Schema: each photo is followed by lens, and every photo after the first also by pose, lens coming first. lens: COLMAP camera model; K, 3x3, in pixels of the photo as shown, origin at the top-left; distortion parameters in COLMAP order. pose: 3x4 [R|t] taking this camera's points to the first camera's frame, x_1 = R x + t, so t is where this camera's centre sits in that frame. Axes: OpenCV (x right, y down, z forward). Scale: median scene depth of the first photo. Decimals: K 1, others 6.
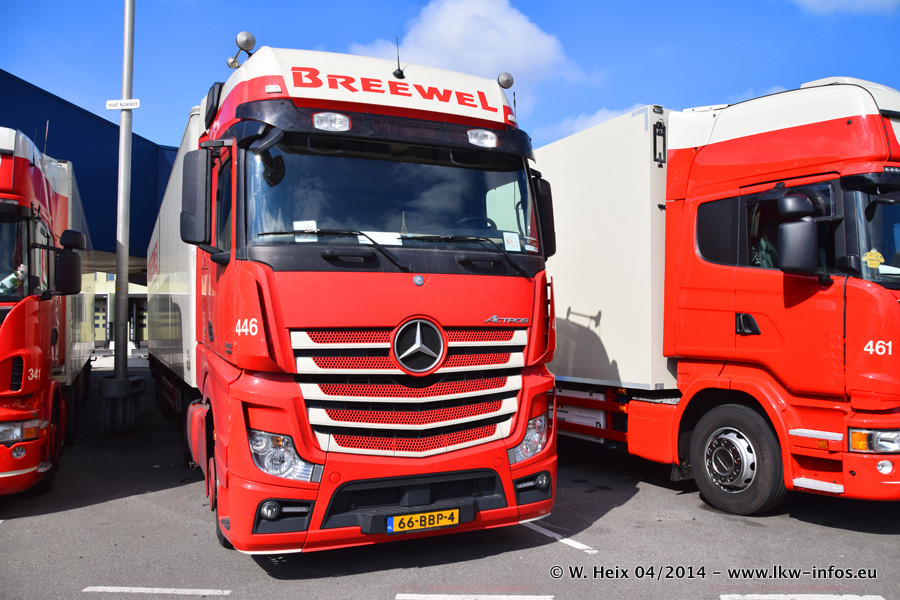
lens RADIAL K [[721.1, 0, 450.0], [0, 721.1, 300.0], [0, 0, 1]] dist [-0.157218, 0.151512]
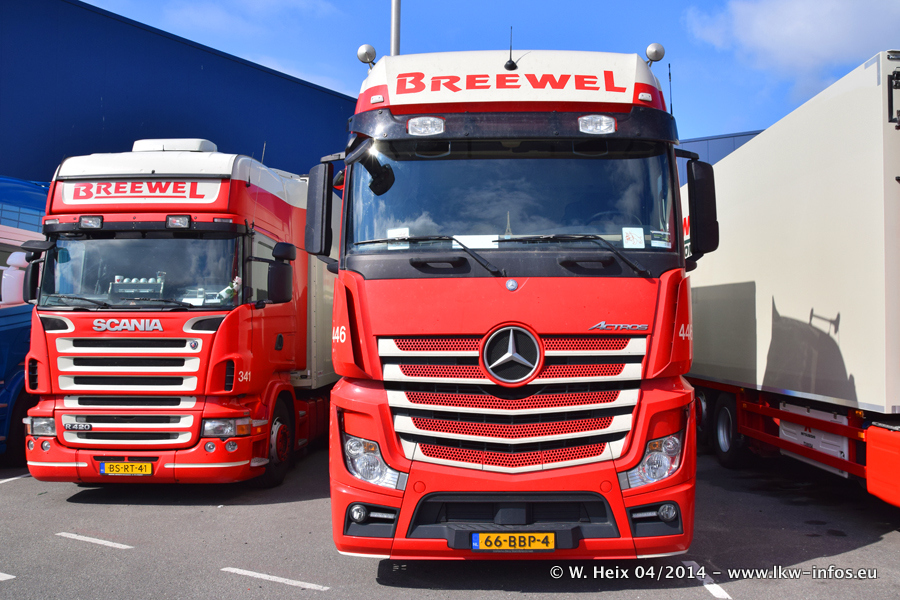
lens RADIAL K [[814.9, 0, 483.8], [0, 814.9, 297.4], [0, 0, 1]] dist [-0.137756, 0.111564]
pose [[0.900030, -0.016924, -0.435499, 0.380265], [0.015535, 0.999857, -0.006751, -0.004486], [0.435551, -0.000689, 0.900164, 0.026071]]
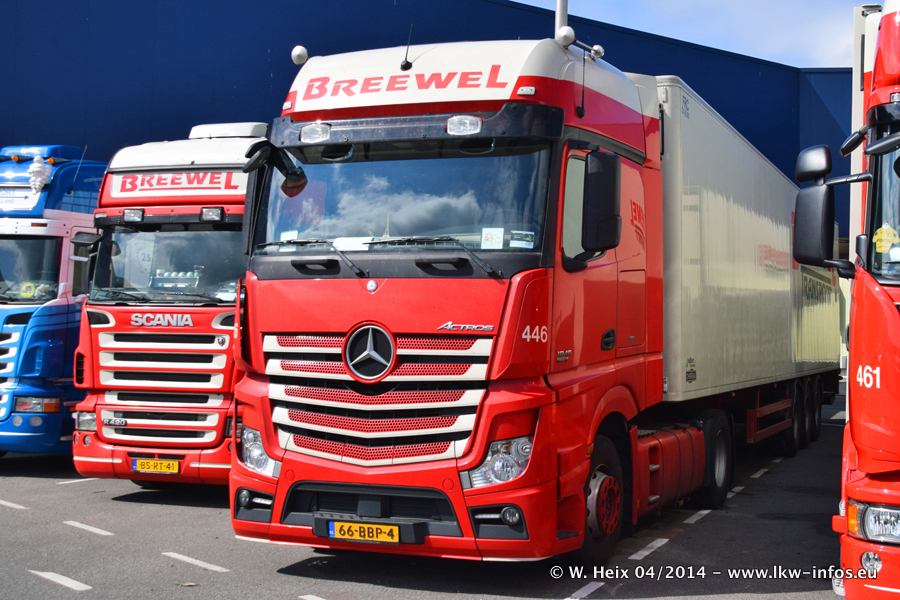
lens RADIAL K [[1195.2, 0, 577.9], [0, 1195.2, 269.8], [0, 0, 1]] dist [-0.060184, 0.137880]
pose [[0.726644, -0.022561, -0.686644, 1.256665], [0.010351, 0.999707, -0.021893, -0.010221], [0.686937, 0.008801, 0.726664, 0.010245]]
